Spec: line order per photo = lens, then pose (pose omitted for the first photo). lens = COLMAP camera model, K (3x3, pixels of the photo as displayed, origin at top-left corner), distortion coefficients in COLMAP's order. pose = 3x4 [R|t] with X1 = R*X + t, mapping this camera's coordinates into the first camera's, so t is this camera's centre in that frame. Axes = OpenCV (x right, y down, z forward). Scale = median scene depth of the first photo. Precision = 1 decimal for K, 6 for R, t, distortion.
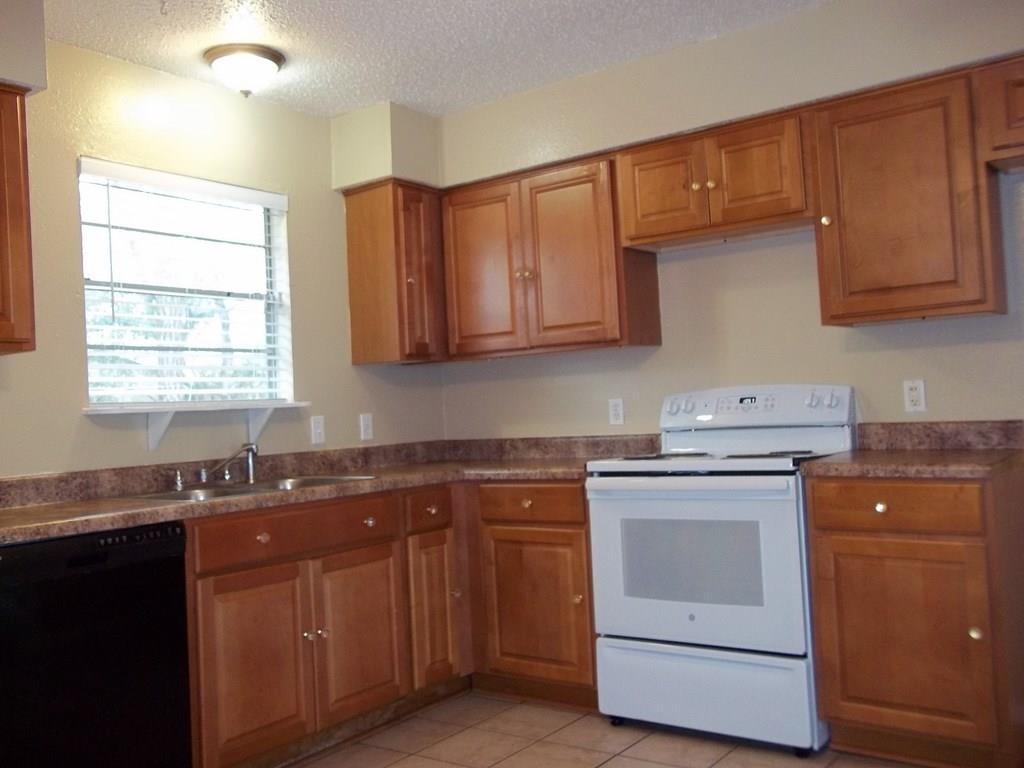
lens RADIAL K [[933.9, 0, 512.0], [0, 933.9, 384.0], [0, 0, 1]] dist [-0.039510, -0.004815]
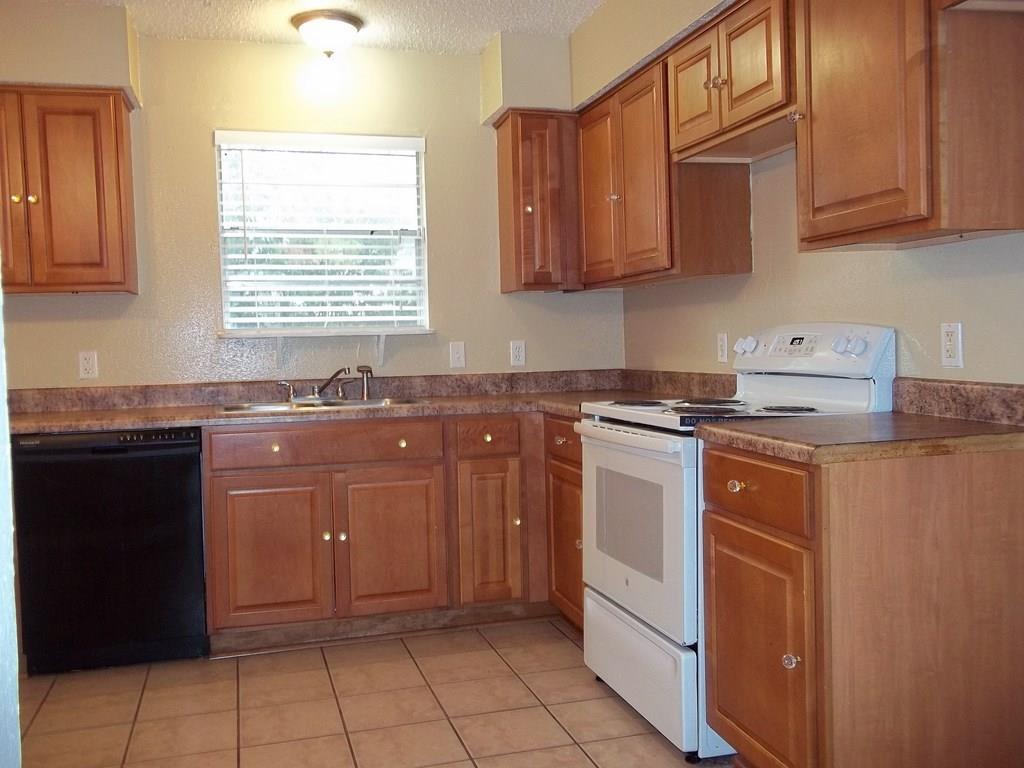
lens RADIAL K [[923.5, 0, 512.0], [0, 923.5, 384.0], [0, 0, 1]] dist [-0.014807, -0.000454]
pose [[0.797695, 0.058158, -0.600250, 0.559348], [-0.001781, 0.995562, 0.094094, -0.021085], [0.603058, -0.073990, 0.794259, 0.211876]]
